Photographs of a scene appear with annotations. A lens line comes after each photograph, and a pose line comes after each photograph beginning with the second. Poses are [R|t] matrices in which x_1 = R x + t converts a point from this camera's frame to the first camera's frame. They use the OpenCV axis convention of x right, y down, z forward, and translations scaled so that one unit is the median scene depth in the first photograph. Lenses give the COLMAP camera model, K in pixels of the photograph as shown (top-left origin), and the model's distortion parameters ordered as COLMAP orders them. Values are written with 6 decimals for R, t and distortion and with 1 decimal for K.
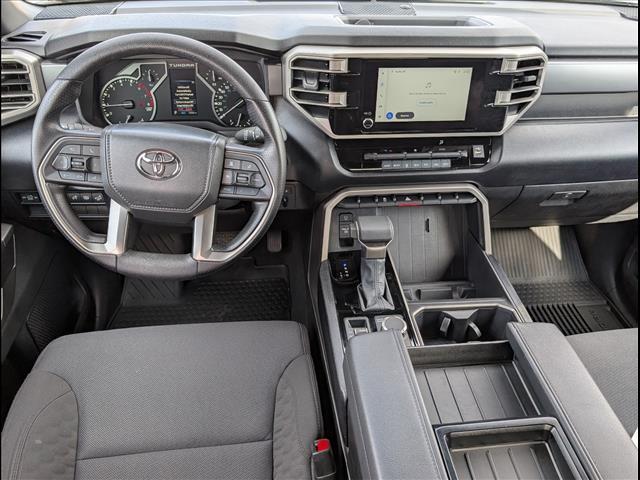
lens RADIAL K [[539.1, 0, 328.6], [0, 539.1, 250.4], [0, 0, 1]] dist [0.005175, 0.009275]
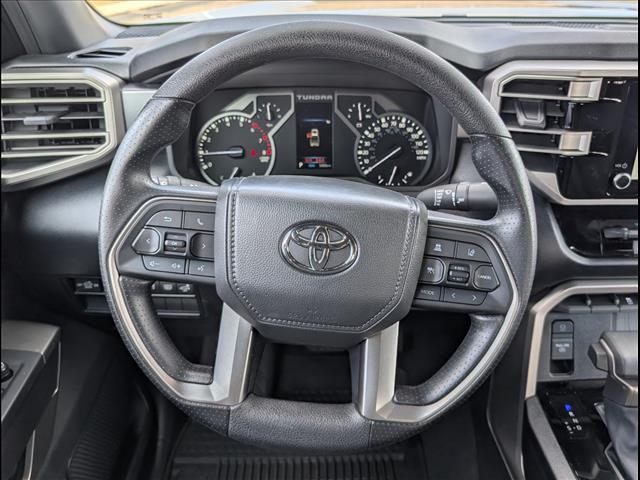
lens RADIAL K [[539.1, 0, 324.7], [0, 539.1, 243.0], [0, 0, 1]] dist [0.005175, 0.009275]
pose [[0.996494, 0.018595, -0.081576, -0.214867], [-0.028932, 0.991426, -0.127424, -0.076741], [0.078507, 0.129338, 0.988488, 0.369835]]
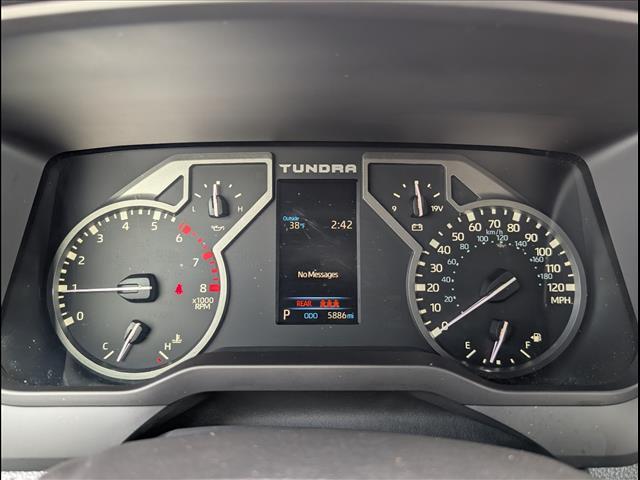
lens RADIAL K [[539.1, 0, 320.8], [0, 539.1, 236.3], [0, 0, 1]] dist [0.005175, 0.009275]
pose [[0.992781, 0.001021, -0.119940, -0.250478], [-0.039502, 0.946961, -0.318910, -0.220984], [0.113253, 0.321346, 0.940165, 0.772149]]
